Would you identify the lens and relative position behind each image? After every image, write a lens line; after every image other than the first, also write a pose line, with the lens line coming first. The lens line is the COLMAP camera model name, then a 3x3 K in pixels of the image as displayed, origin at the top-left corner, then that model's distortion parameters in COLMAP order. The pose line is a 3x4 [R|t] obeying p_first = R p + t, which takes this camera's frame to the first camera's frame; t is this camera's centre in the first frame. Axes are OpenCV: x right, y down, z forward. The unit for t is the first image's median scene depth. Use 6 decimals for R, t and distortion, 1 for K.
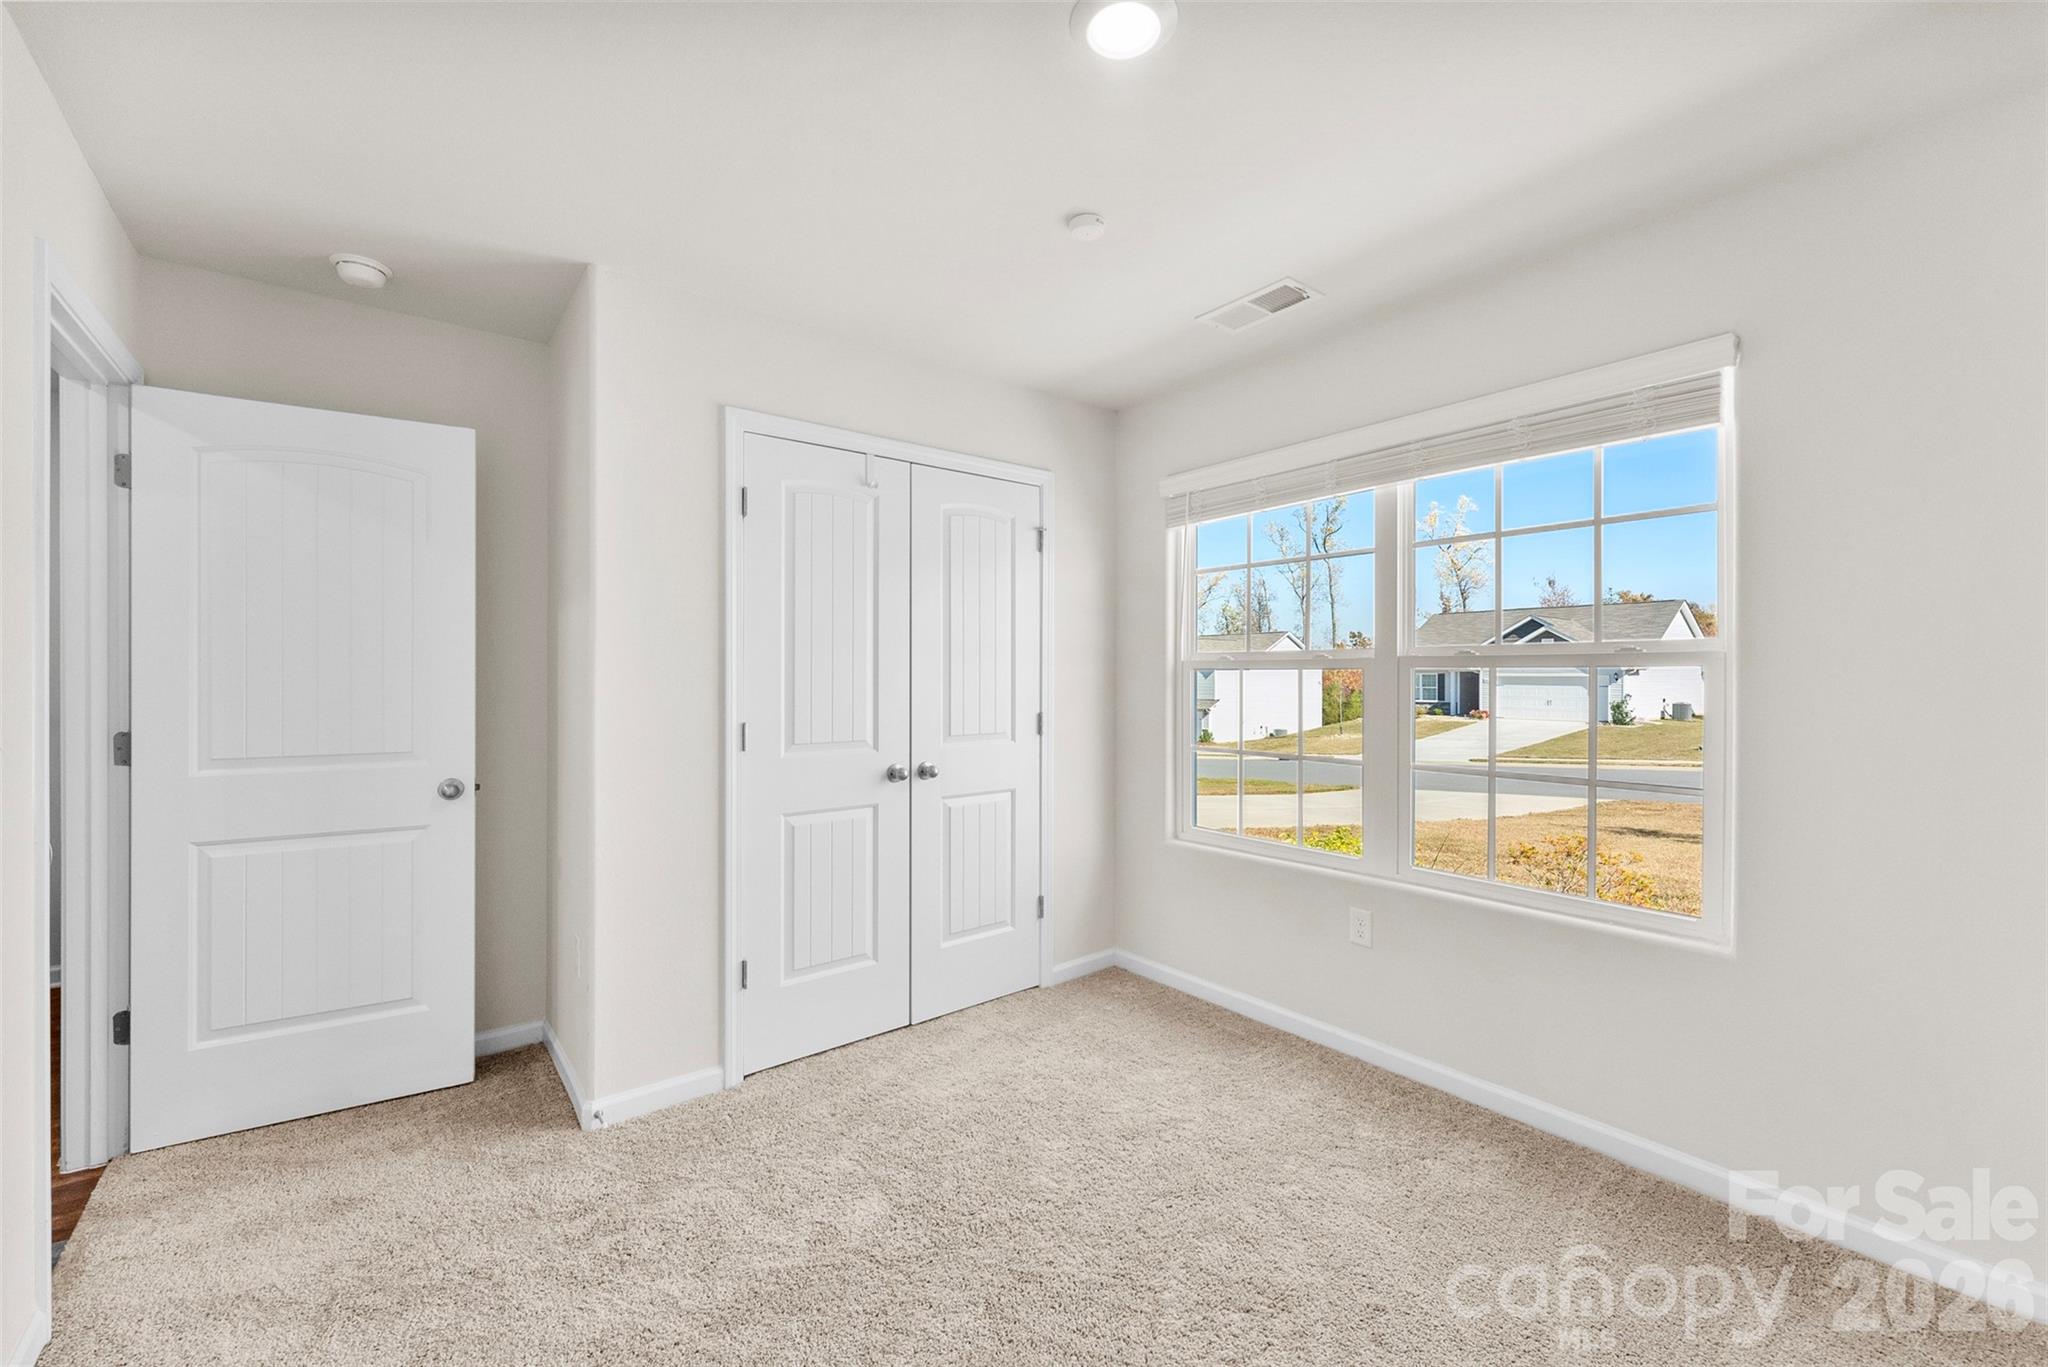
lens RADIAL K [[826.3, 0, 1018.4], [0, 826.3, 678.4], [0, 0, 1]] dist [-0.000326, -0.000081]
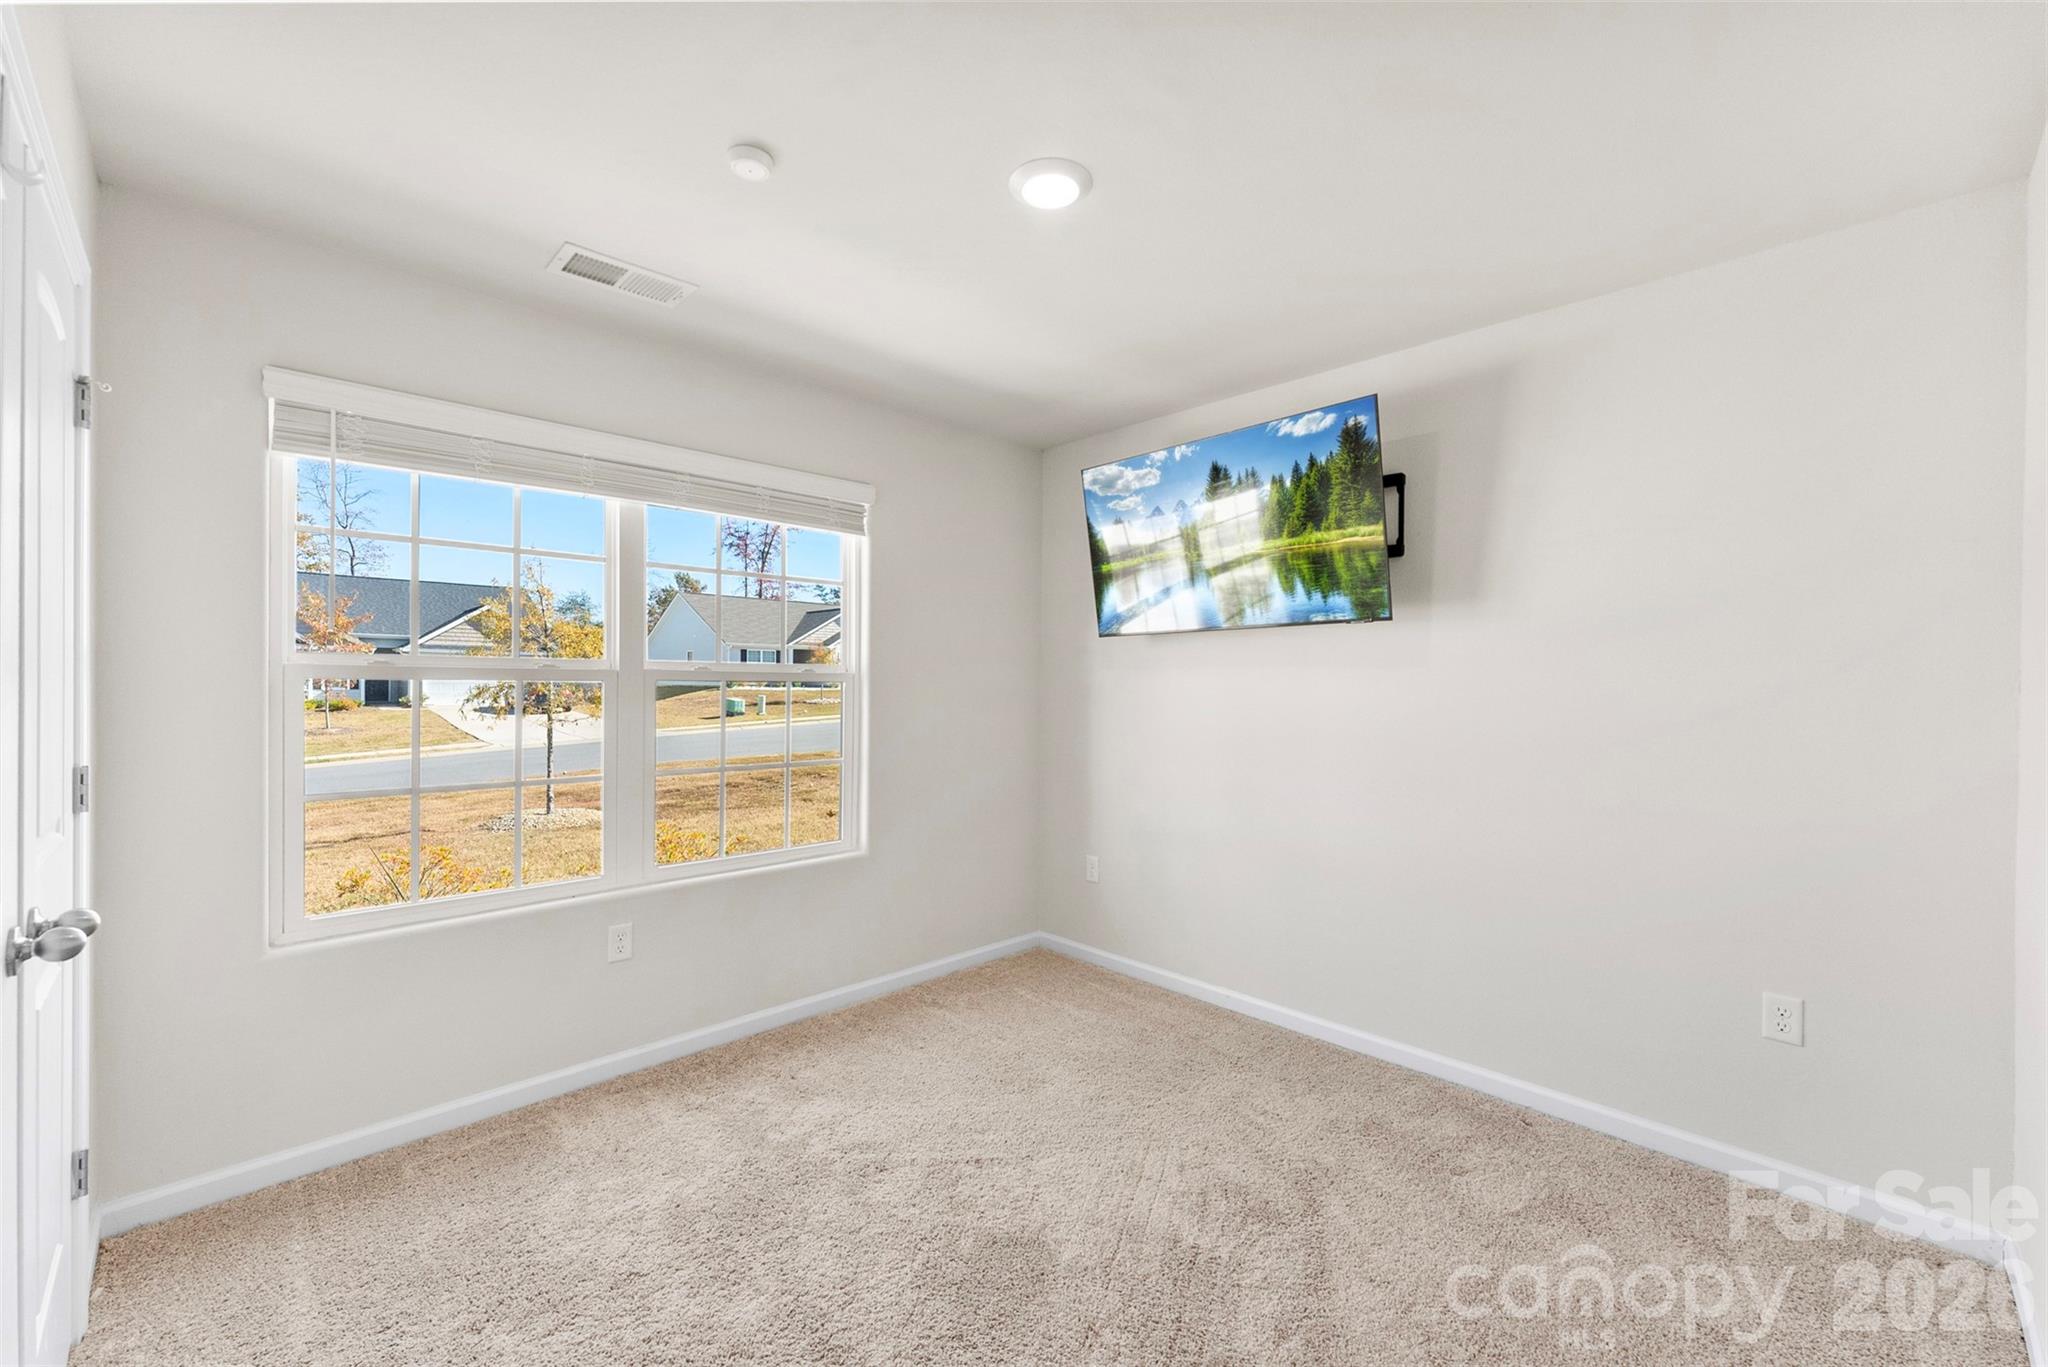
lens RADIAL K [[826.3, 0, 1018.4], [0, 826.3, 678.4], [0, 0, 1]] dist [-0.000326, -0.000081]
pose [[-0.109305, -0.001534, 0.994007, -0.623764], [-0.004678, 0.999989, 0.001029, -0.017731], [-0.993997, -0.004537, -0.109311, 0.640141]]
